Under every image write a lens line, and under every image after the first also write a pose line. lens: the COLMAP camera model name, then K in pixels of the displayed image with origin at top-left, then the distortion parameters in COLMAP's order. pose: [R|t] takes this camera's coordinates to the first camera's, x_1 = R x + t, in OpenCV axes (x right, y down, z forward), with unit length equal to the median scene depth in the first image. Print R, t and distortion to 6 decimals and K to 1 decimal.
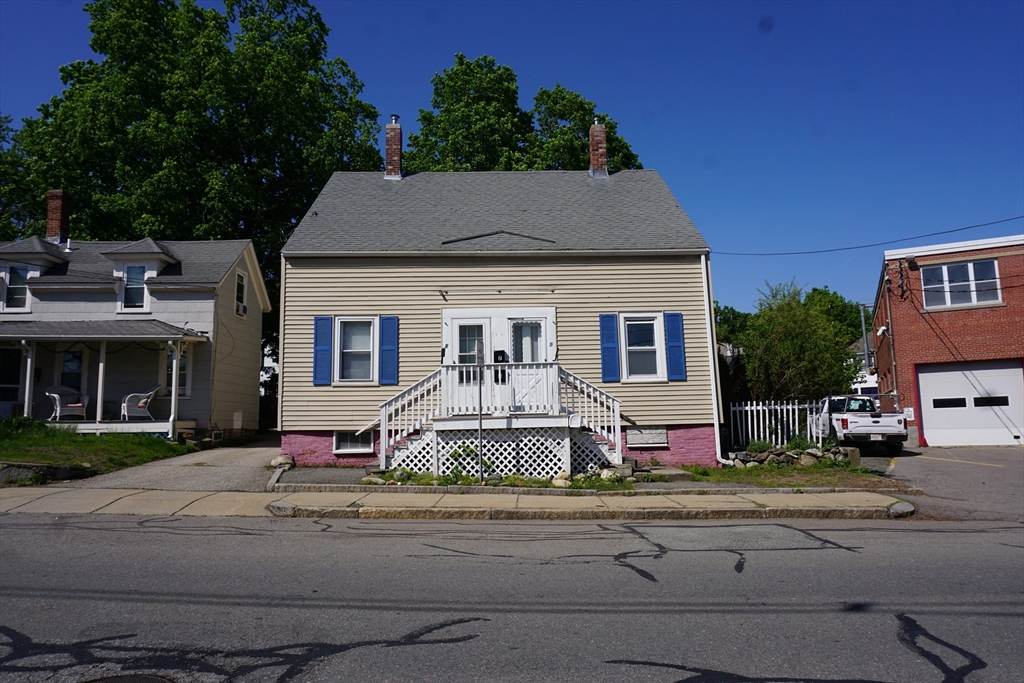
lens RADIAL K [[693.6, 0, 507.2], [0, 693.6, 342.5], [0, 0, 1]] dist [-0.038554, 0.023207]
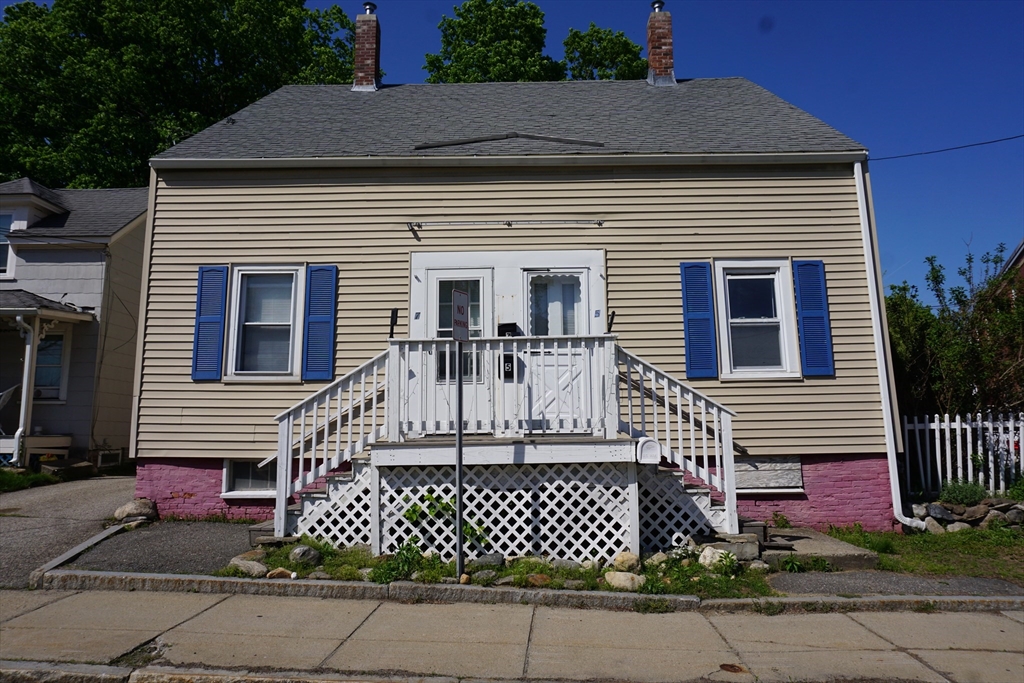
lens RADIAL K [[693.6, 0, 502.5], [0, 693.6, 337.6], [0, 0, 1]] dist [-0.038554, 0.023207]
pose [[0.998522, 0.002257, -0.054301, 0.015763], [-0.003480, 0.999742, -0.022432, 0.036603], [0.054237, 0.022588, 0.998273, 0.420989]]
